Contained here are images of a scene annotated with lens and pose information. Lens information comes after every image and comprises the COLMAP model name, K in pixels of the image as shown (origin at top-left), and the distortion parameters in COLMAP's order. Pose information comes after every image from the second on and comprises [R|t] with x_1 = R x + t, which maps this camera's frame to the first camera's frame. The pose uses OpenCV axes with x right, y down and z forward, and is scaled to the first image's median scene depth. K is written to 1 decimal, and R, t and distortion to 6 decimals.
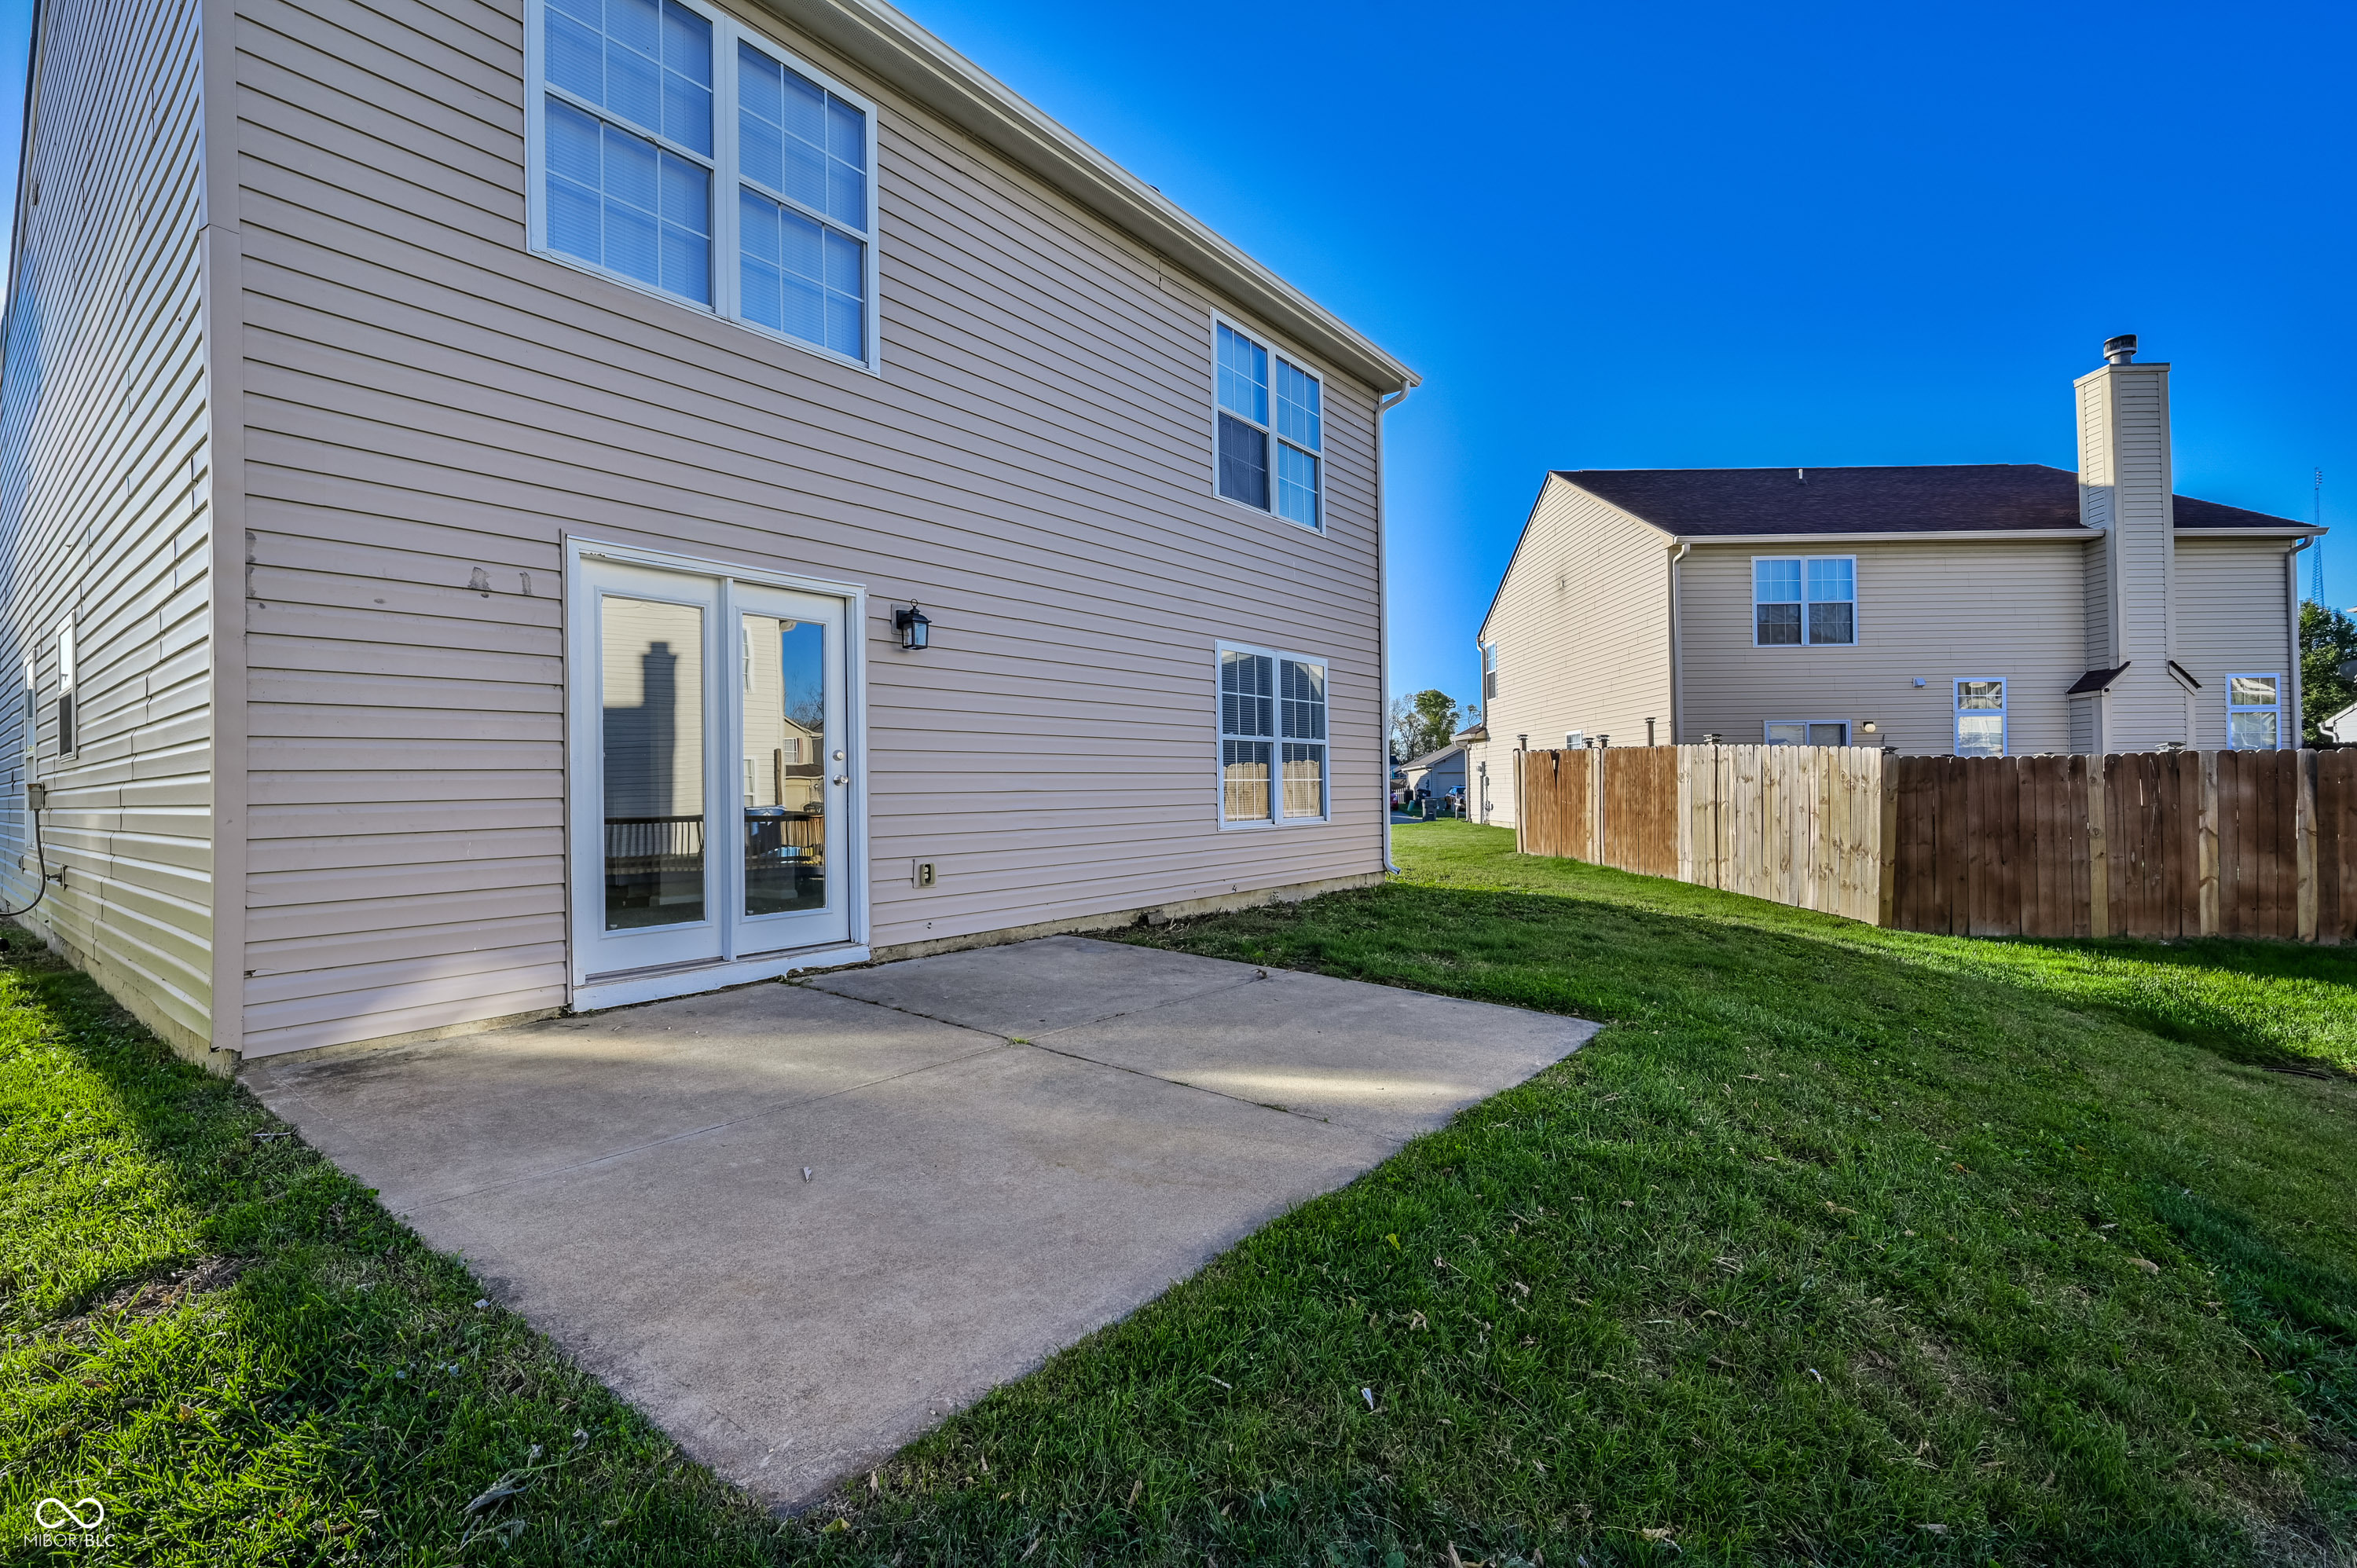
lens RADIAL K [[1065.0, 0, 1178.5], [0, 1065.0, 784.0], [0, 0, 1]] dist [0.001292, 0.000180]
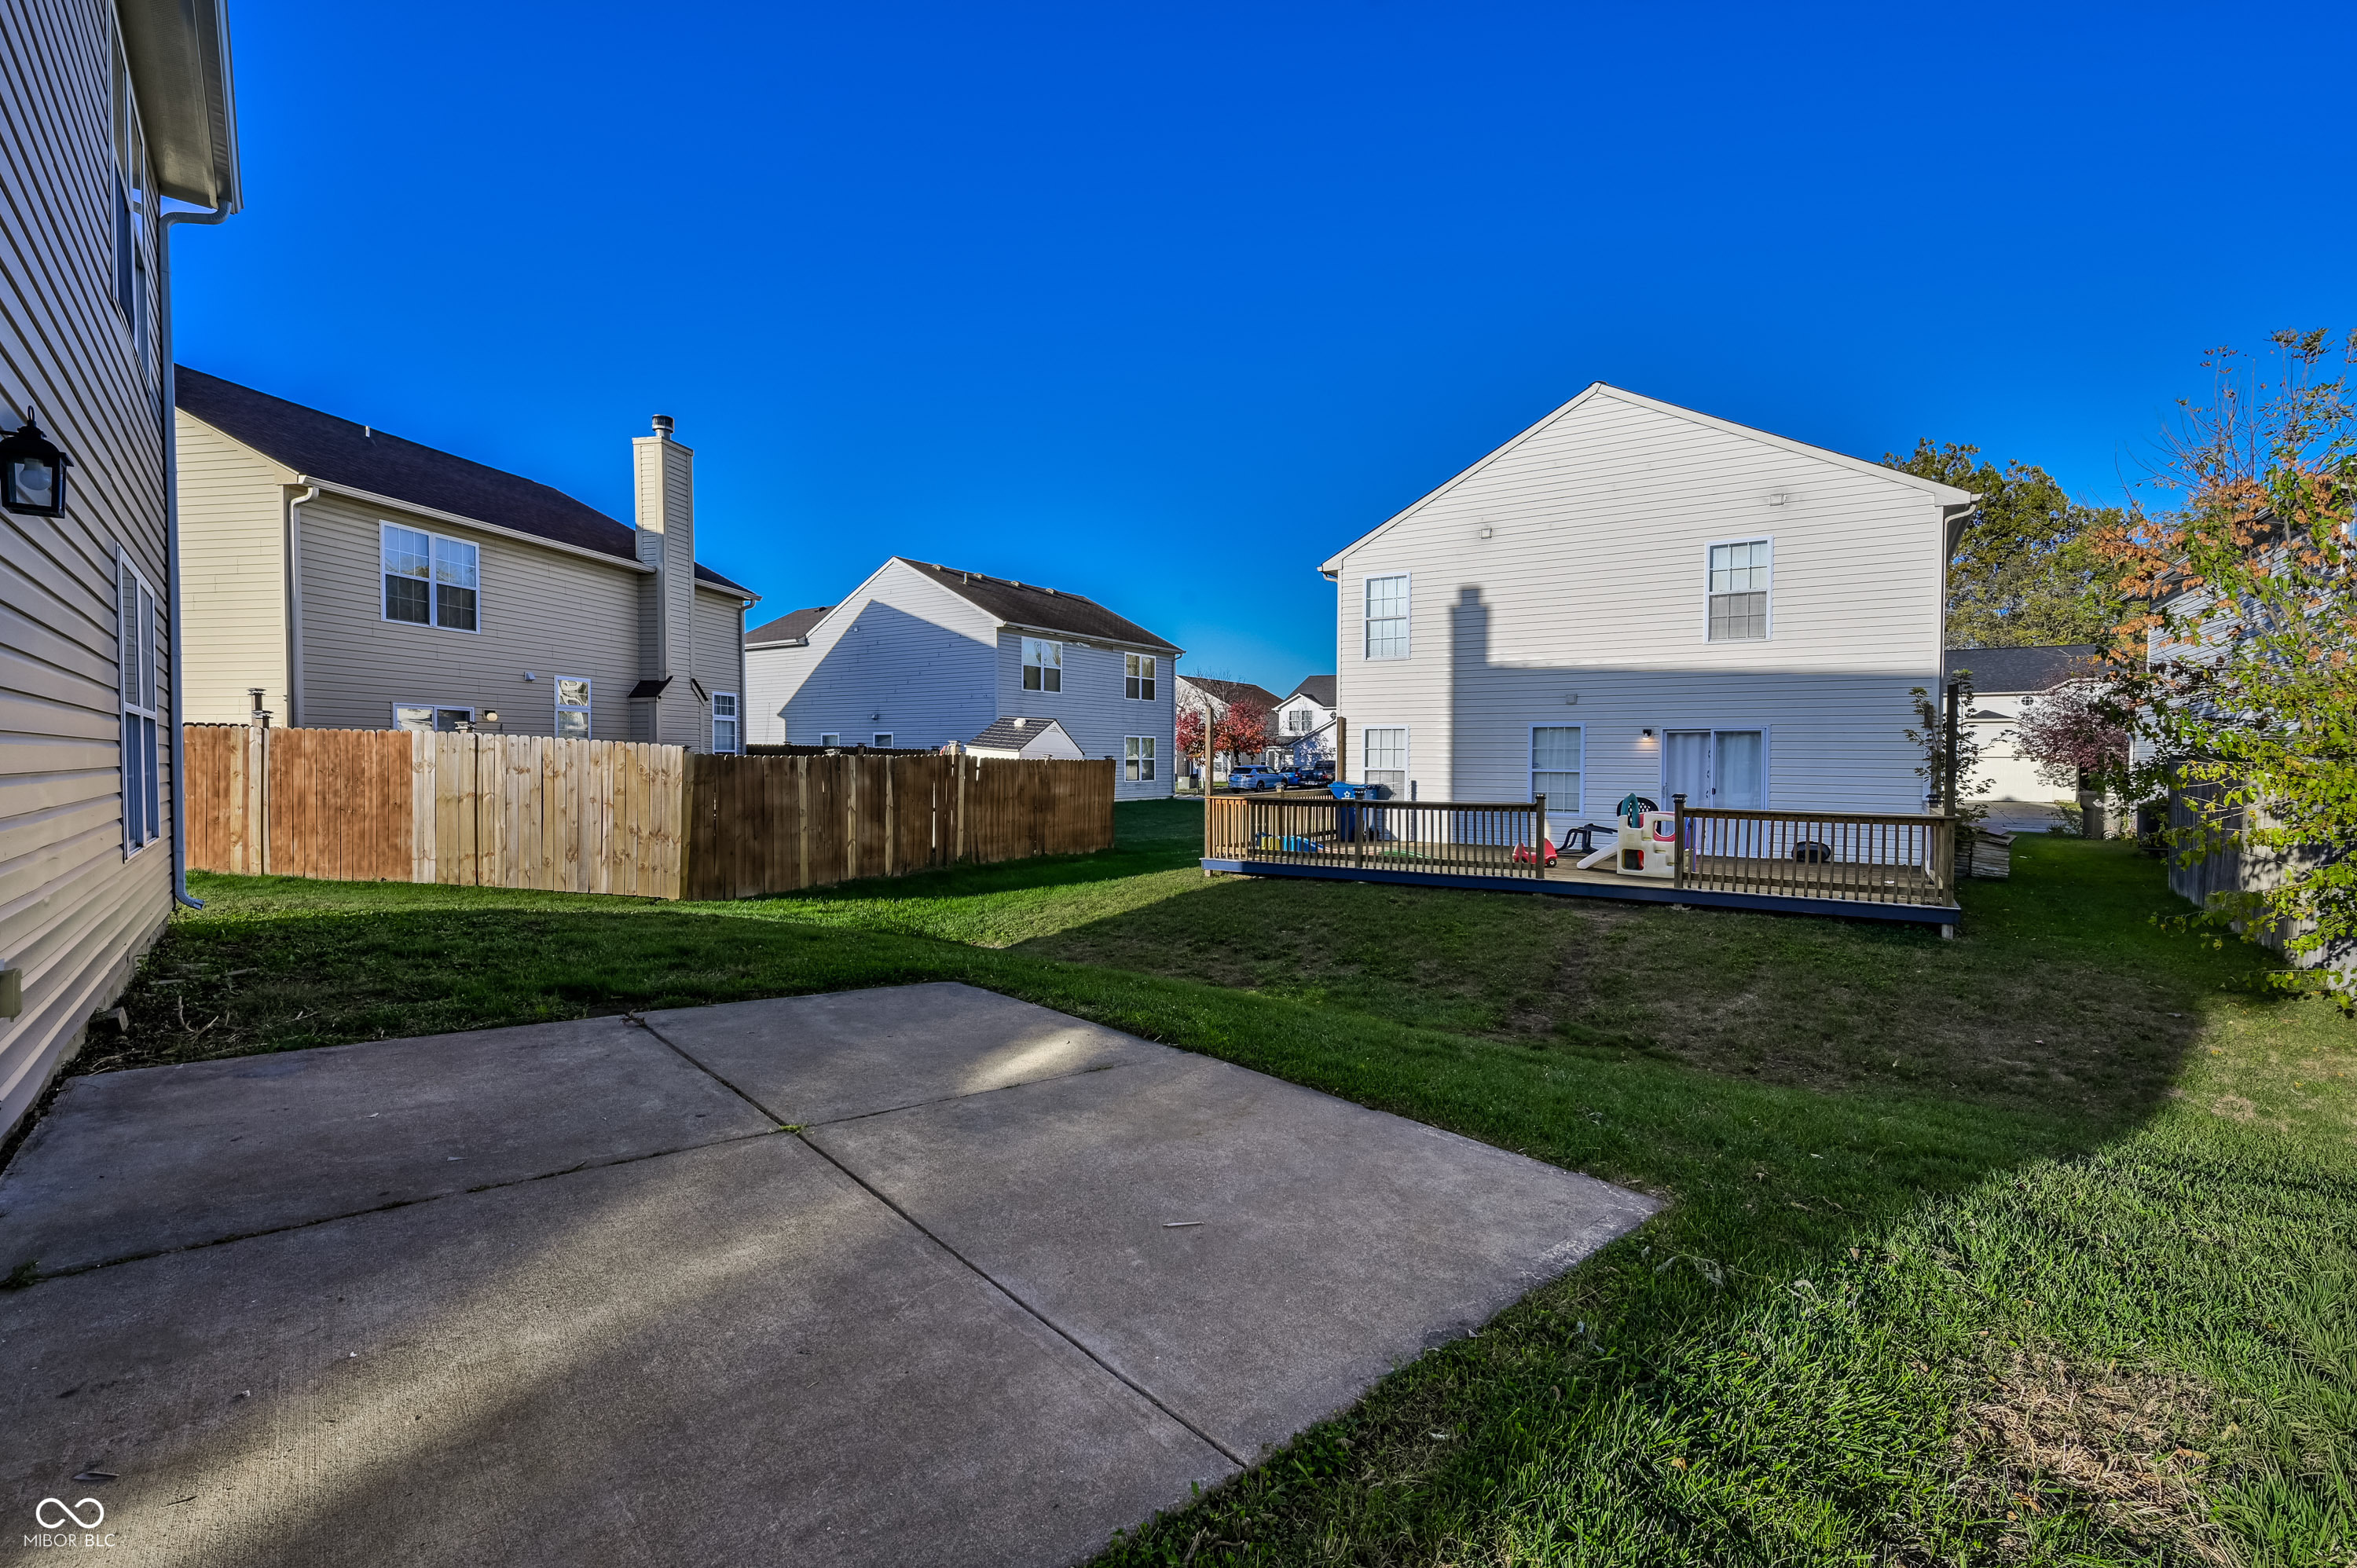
lens RADIAL K [[1105.1, 0, 1178.5], [0, 1105.1, 784.0], [0, 0, 1]] dist [0.001349, 0.000037]
pose [[0.136520, -0.010927, 0.990577, -0.486843], [-0.011547, 0.999854, 0.012621, -0.014884], [-0.990570, -0.013161, 0.136374, 0.321008]]
